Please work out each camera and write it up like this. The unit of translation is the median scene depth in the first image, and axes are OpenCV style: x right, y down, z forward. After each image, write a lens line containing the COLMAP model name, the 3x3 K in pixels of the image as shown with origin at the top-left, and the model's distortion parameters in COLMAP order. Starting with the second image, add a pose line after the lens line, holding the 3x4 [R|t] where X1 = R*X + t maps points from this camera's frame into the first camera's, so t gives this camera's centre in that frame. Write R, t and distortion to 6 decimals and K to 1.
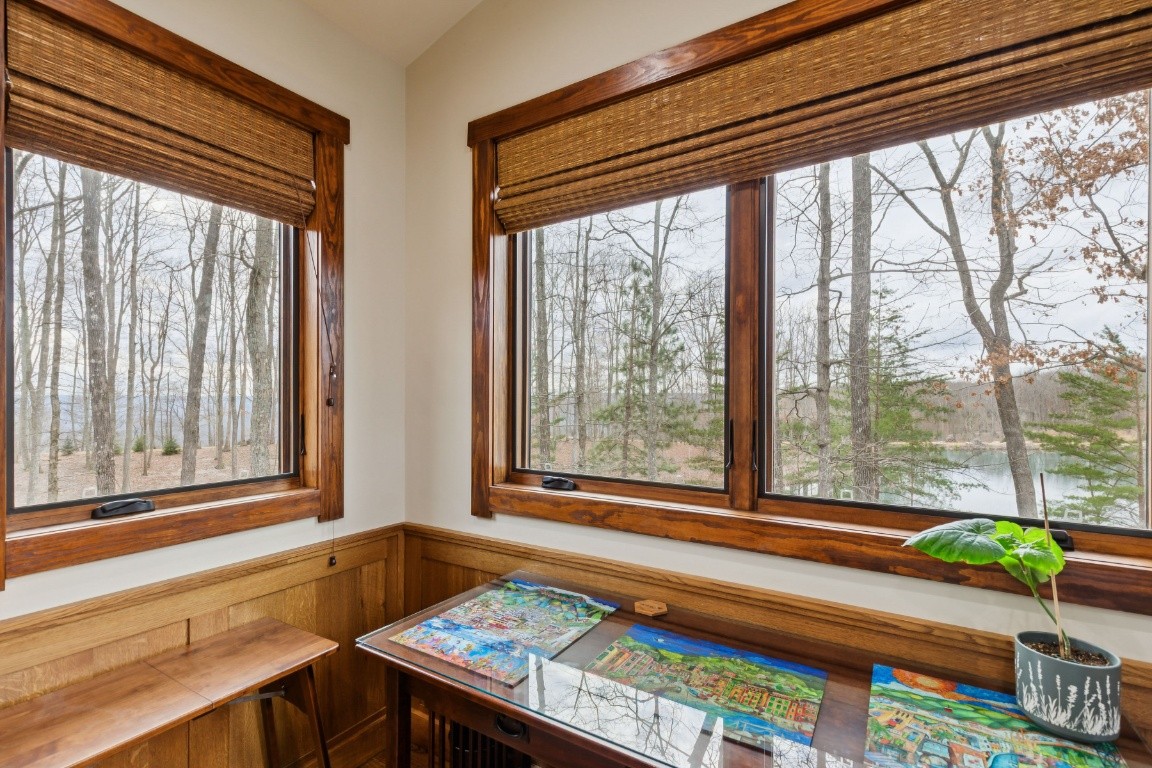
lens RADIAL K [[526.8, 0, 579.0], [0, 526.8, 393.7], [0, 0, 1]] dist [0.005145, -0.000654]
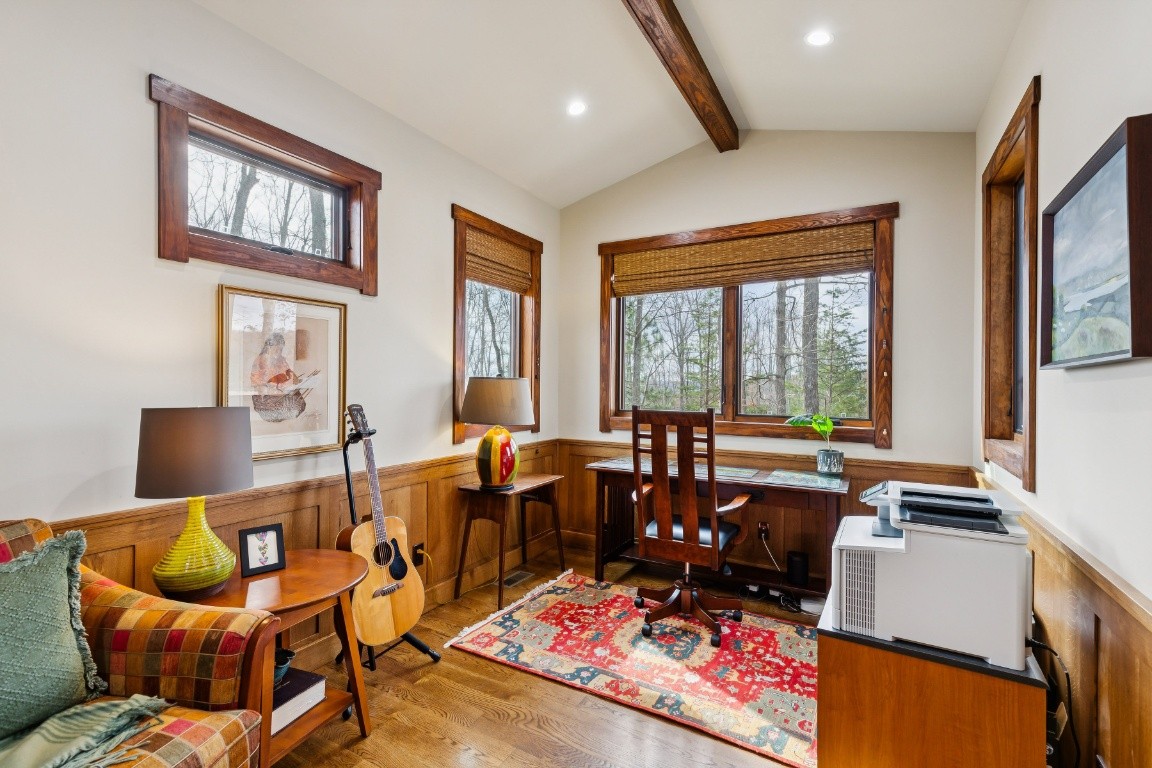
lens RADIAL K [[526.8, 0, 573.3], [0, 526.8, 377.9], [0, 0, 1]] dist [0.005145, -0.000654]
pose [[0.998980, 0.005771, 0.044782, -0.408009], [-0.005496, 0.999965, -0.006255, 0.031614], [-0.044816, 0.006003, 0.998977, -1.100671]]
